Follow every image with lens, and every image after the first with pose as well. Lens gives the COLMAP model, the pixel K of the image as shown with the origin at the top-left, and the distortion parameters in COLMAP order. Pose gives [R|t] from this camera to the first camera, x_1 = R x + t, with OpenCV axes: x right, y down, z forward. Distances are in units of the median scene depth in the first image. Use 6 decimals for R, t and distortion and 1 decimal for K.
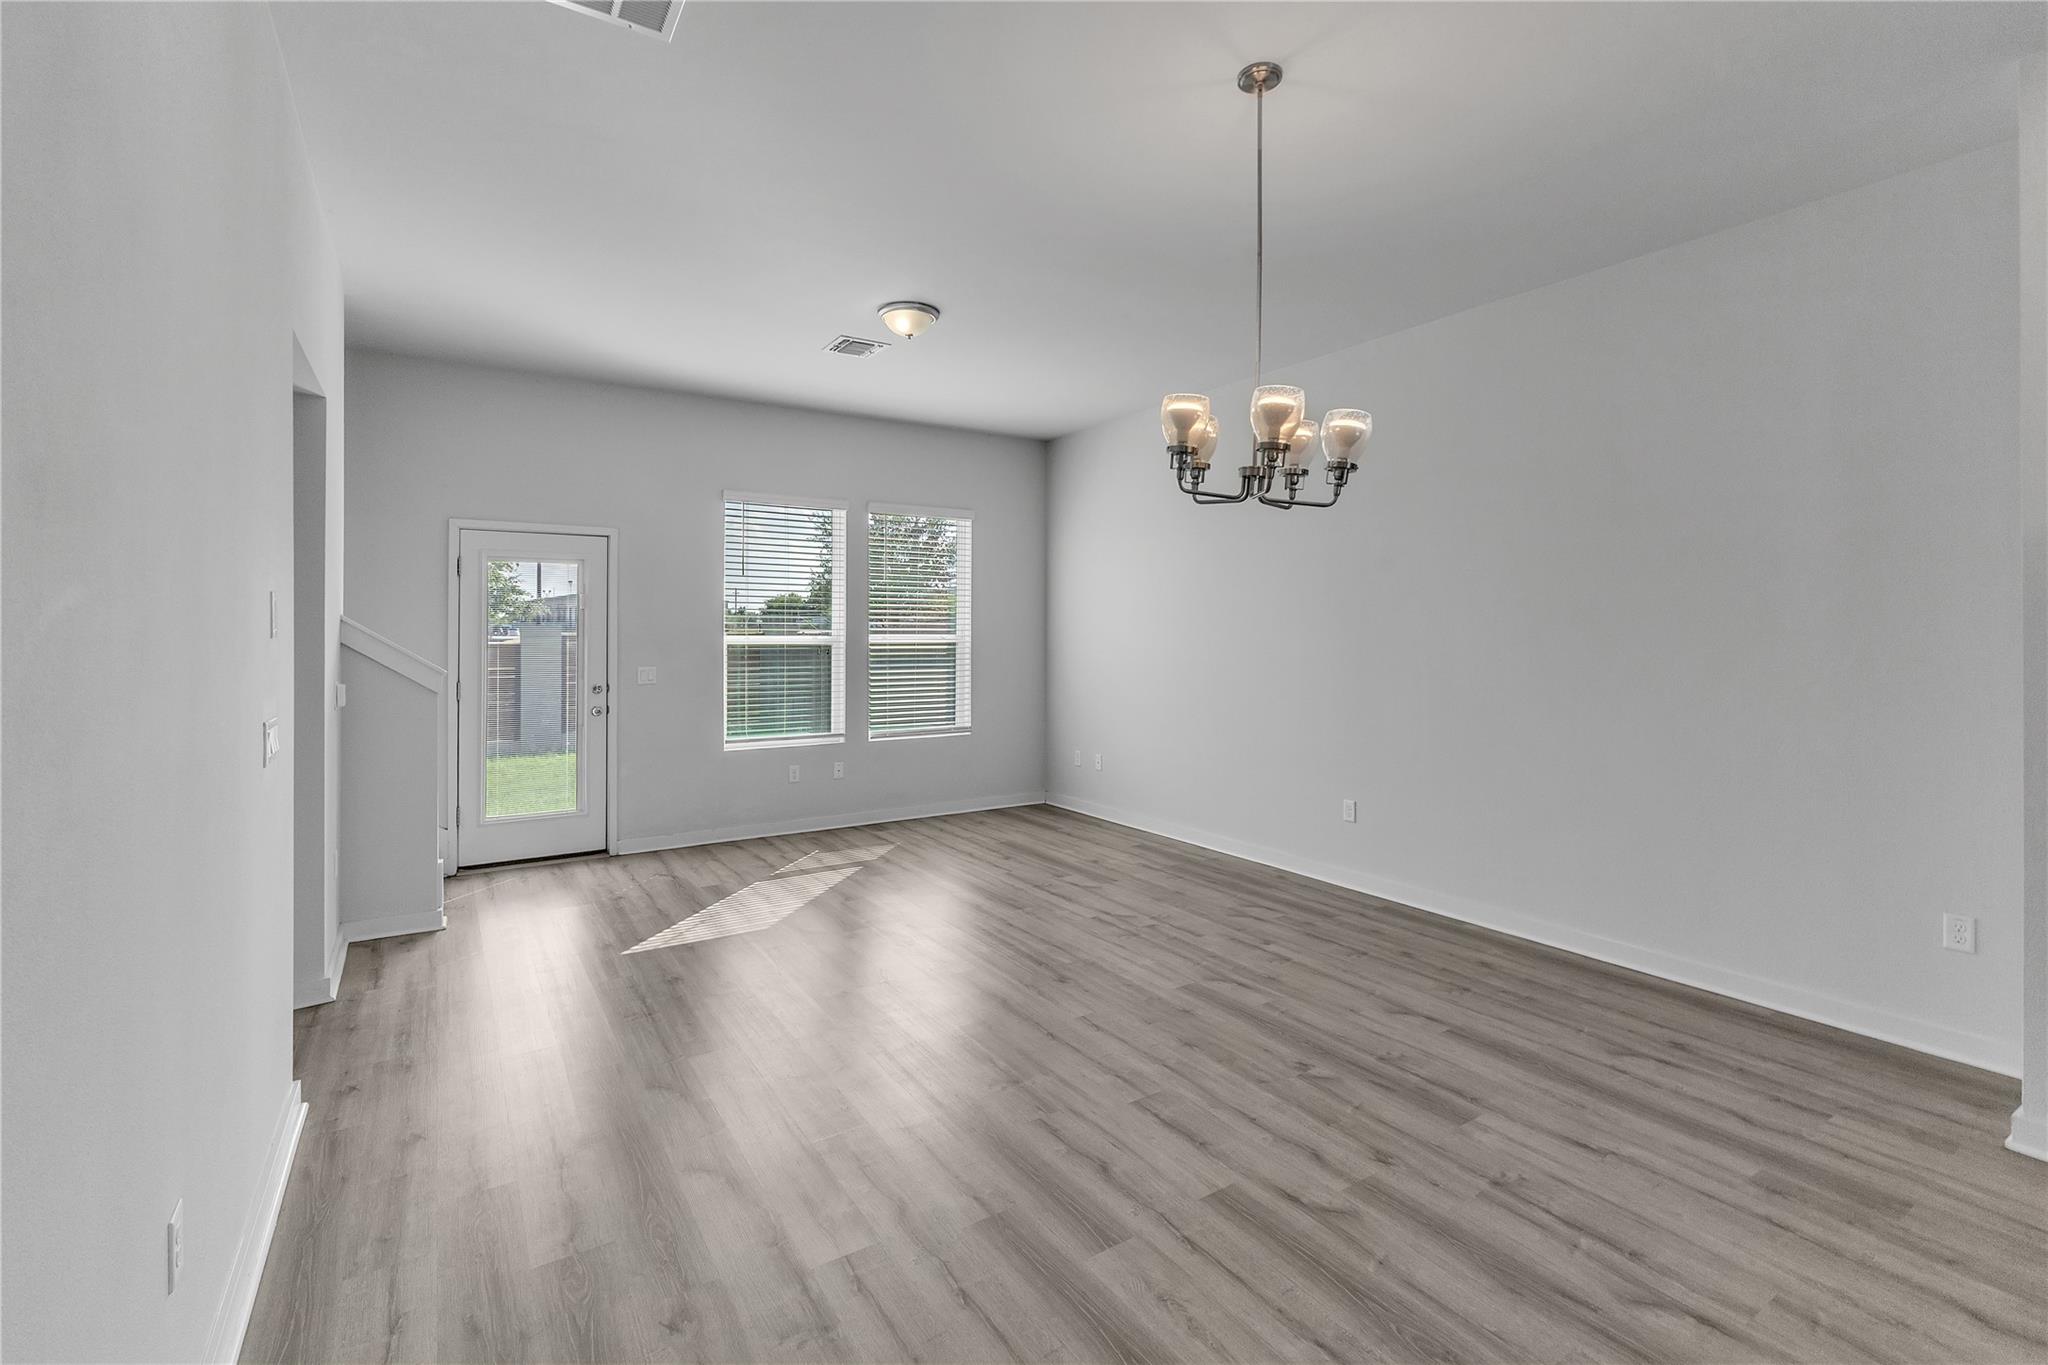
lens RADIAL K [[913.1, 0, 1021.1], [0, 913.1, 636.5], [0, 0, 1]] dist [0.014317, 0.000033]
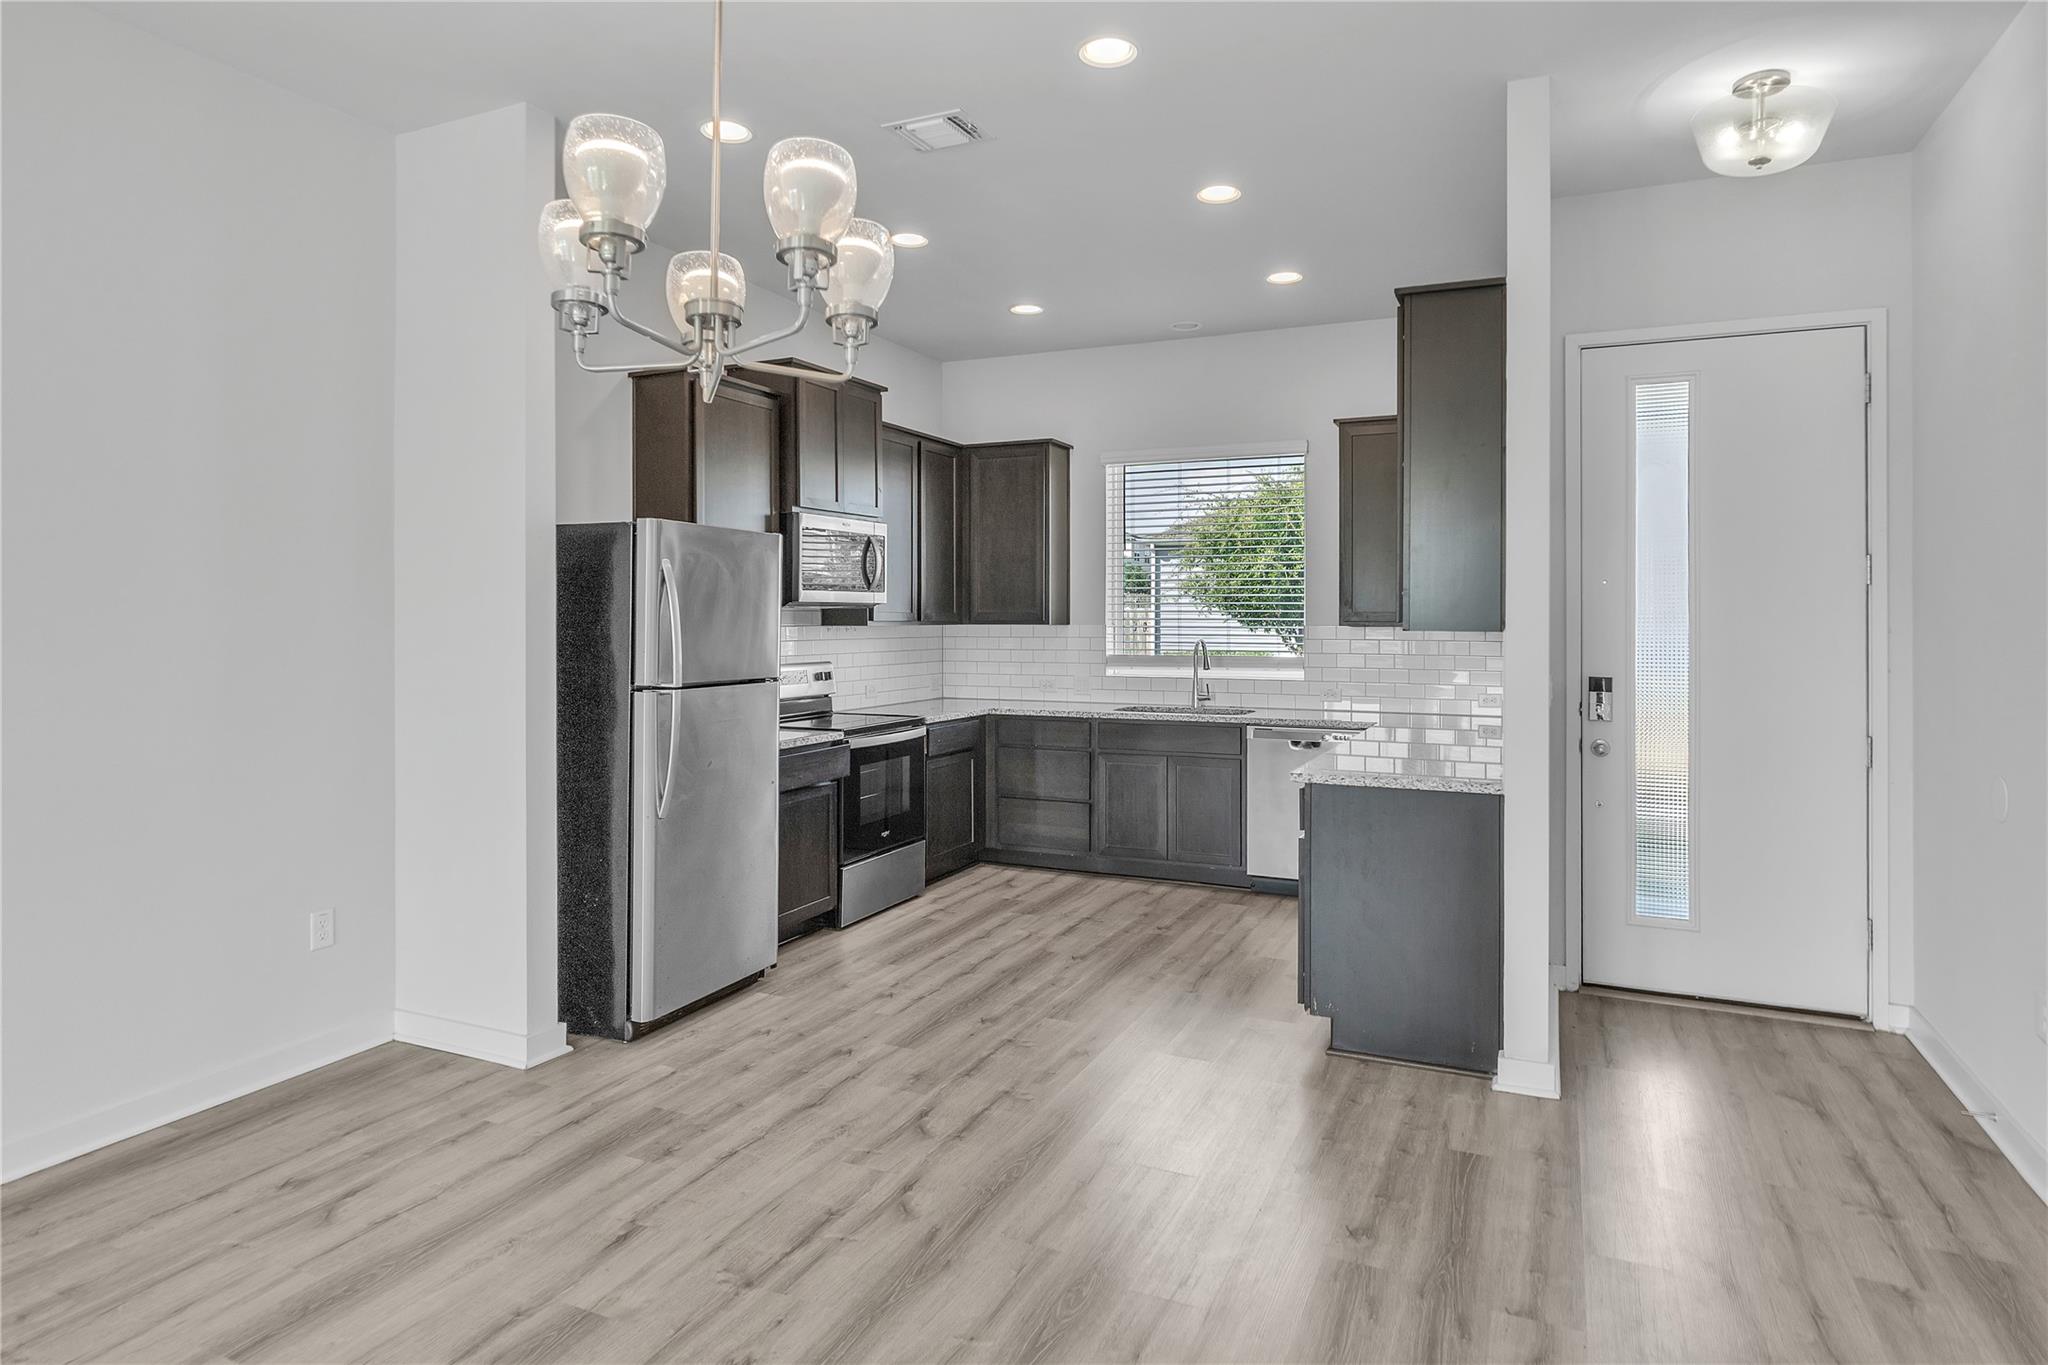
lens RADIAL K [[1160.4, 0, 1036.5], [0, 1160.4, 606.1], [0, 0, 1]] dist [-0.002518, 0.000370]
pose [[-0.547816, 0.007523, 0.836565, -0.307642], [0.003776, 0.999972, -0.006520, 0.002373], [-0.836590, -0.000413, -0.547829, 0.859721]]
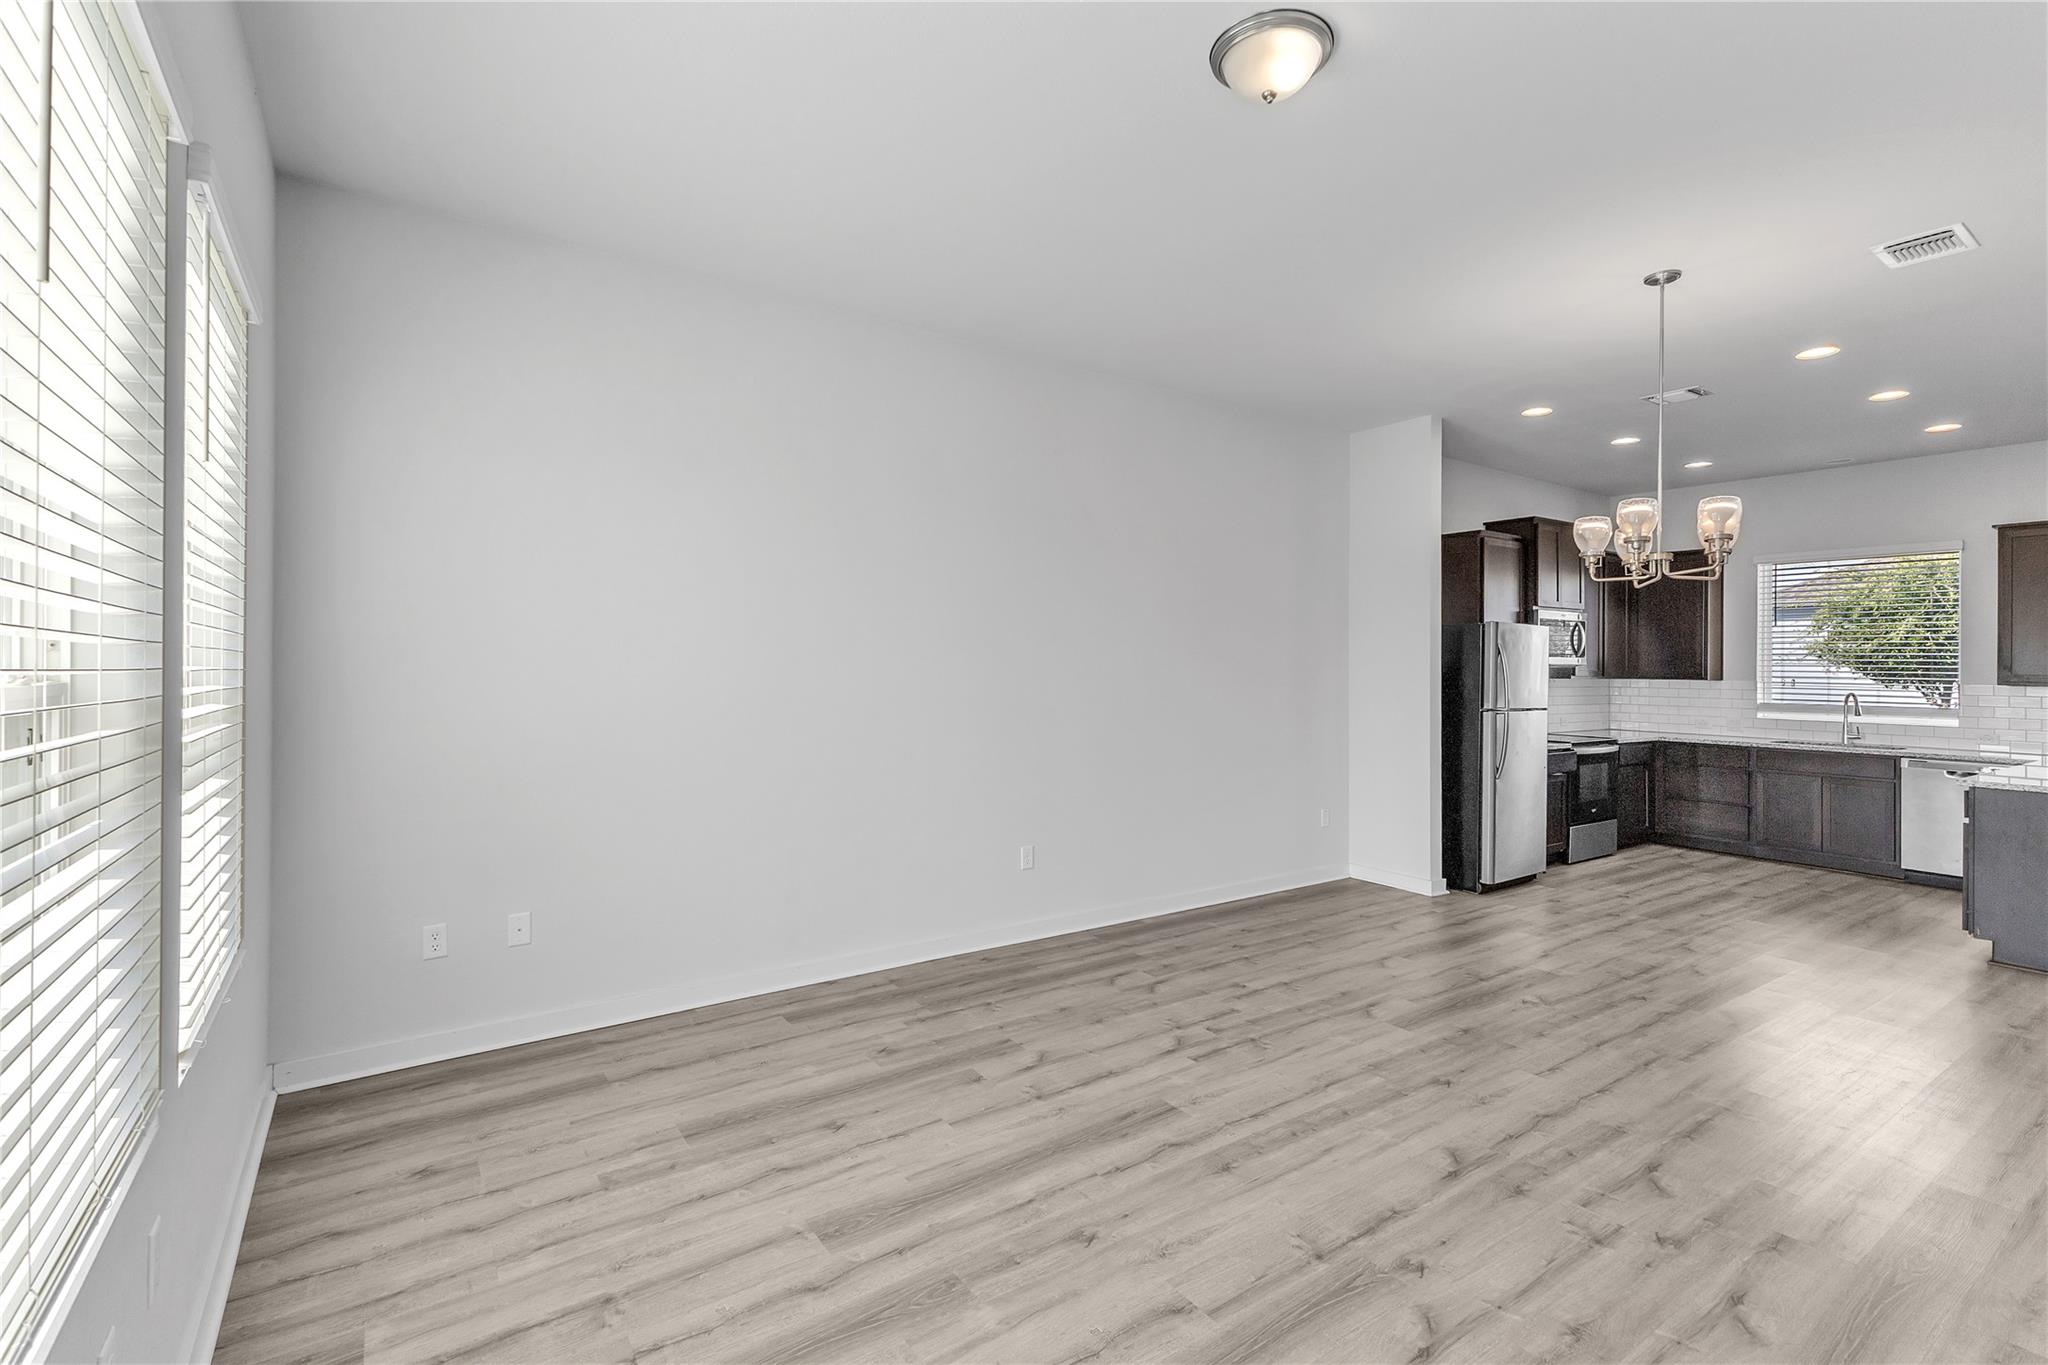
lens RADIAL K [[928.0, 0, 1035.9], [0, 928.0, 658.3], [0, 0, 1]] dist [0.014739, -0.000942]
pose [[-0.042506, 0.007846, 0.999065, -0.796382], [-0.005294, 0.999953, -0.008078, -0.003766], [-0.999082, -0.005632, -0.042463, 1.414001]]
